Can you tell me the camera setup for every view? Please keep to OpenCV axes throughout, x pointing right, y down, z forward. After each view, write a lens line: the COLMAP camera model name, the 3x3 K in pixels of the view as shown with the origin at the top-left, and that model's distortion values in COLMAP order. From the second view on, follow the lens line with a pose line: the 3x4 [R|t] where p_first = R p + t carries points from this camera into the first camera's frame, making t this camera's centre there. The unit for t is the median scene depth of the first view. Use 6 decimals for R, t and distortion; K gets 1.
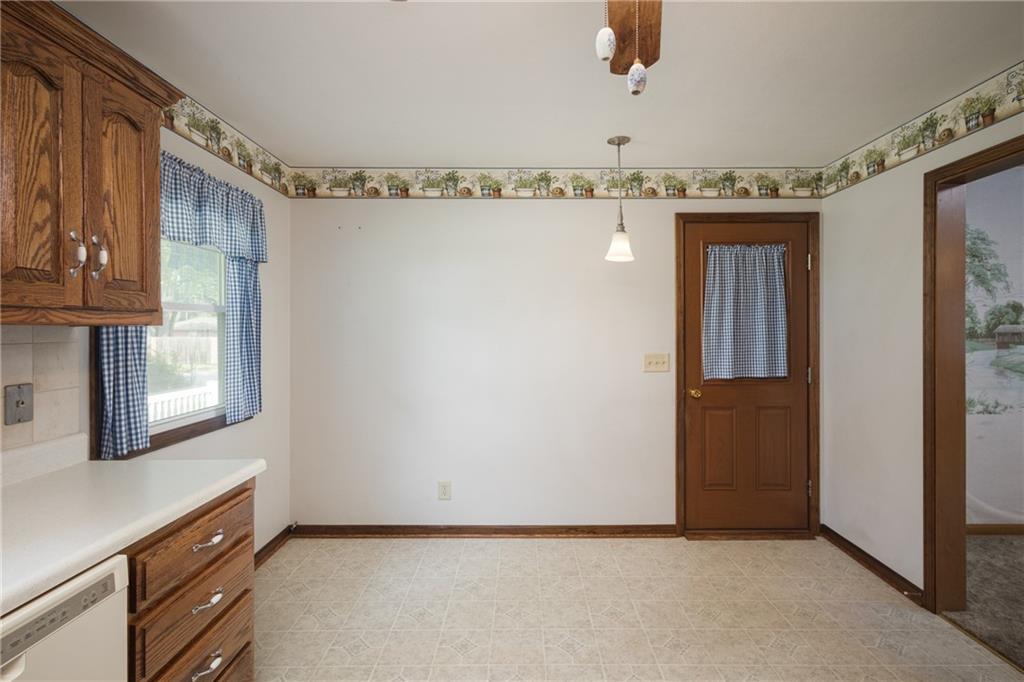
lens RADIAL K [[471.2, 0, 515.6], [0, 471.2, 332.1], [0, 0, 1]] dist [0.015569, -0.005605]
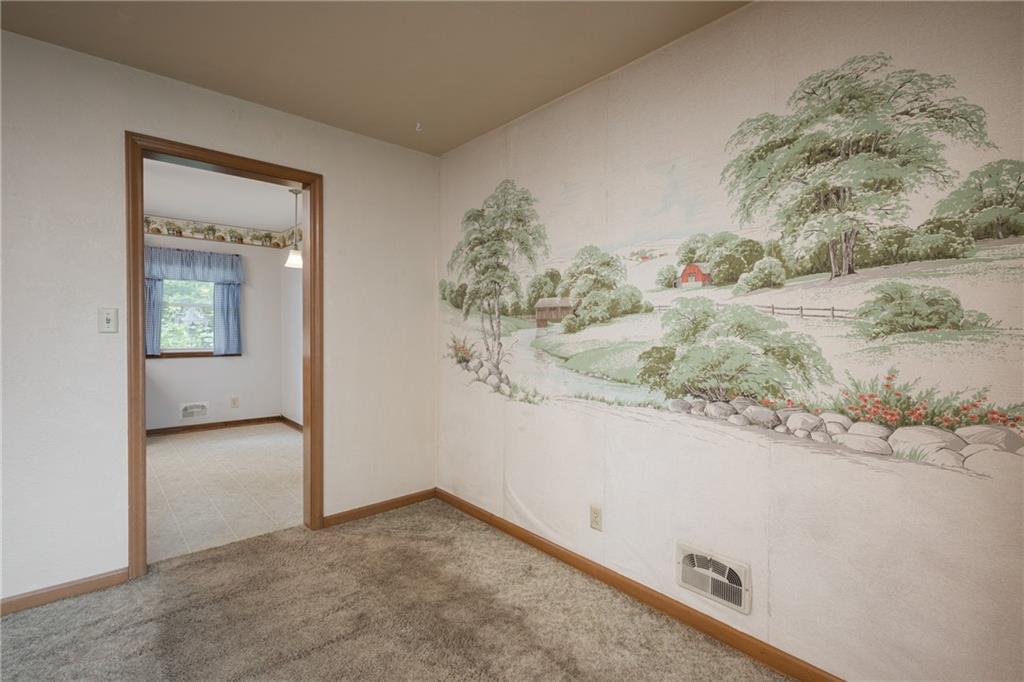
lens RADIAL K [[471.2, 0, 504.9], [0, 471.2, 341.9], [0, 0, 1]] dist [0.015569, -0.005605]
pose [[0.658696, 0.026507, -0.751942, 2.460852], [-0.010635, 0.999607, 0.025921, 0.062092], [0.752334, -0.009078, 0.658720, 0.629416]]
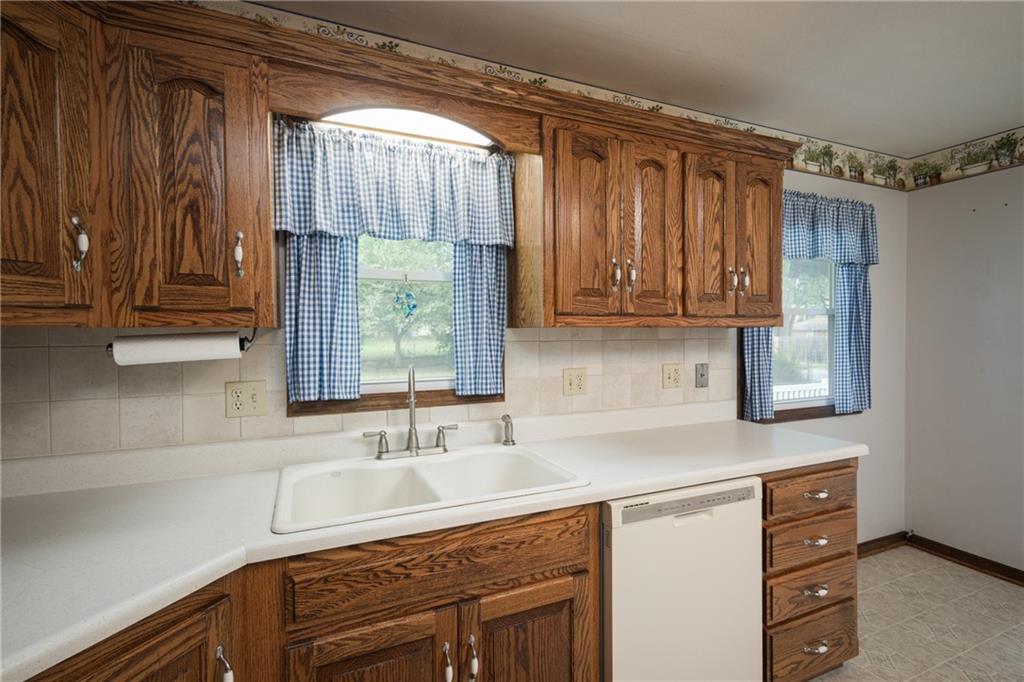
lens RADIAL K [[471.2, 0, 513.4], [0, 471.2, 335.8], [0, 0, 1]] dist [0.015569, -0.005605]
pose [[0.400413, 0.007075, -0.916307, 0.130483], [-0.000439, 0.999972, 0.007529, 0.001792], [0.916335, -0.002612, 0.400405, -0.173495]]
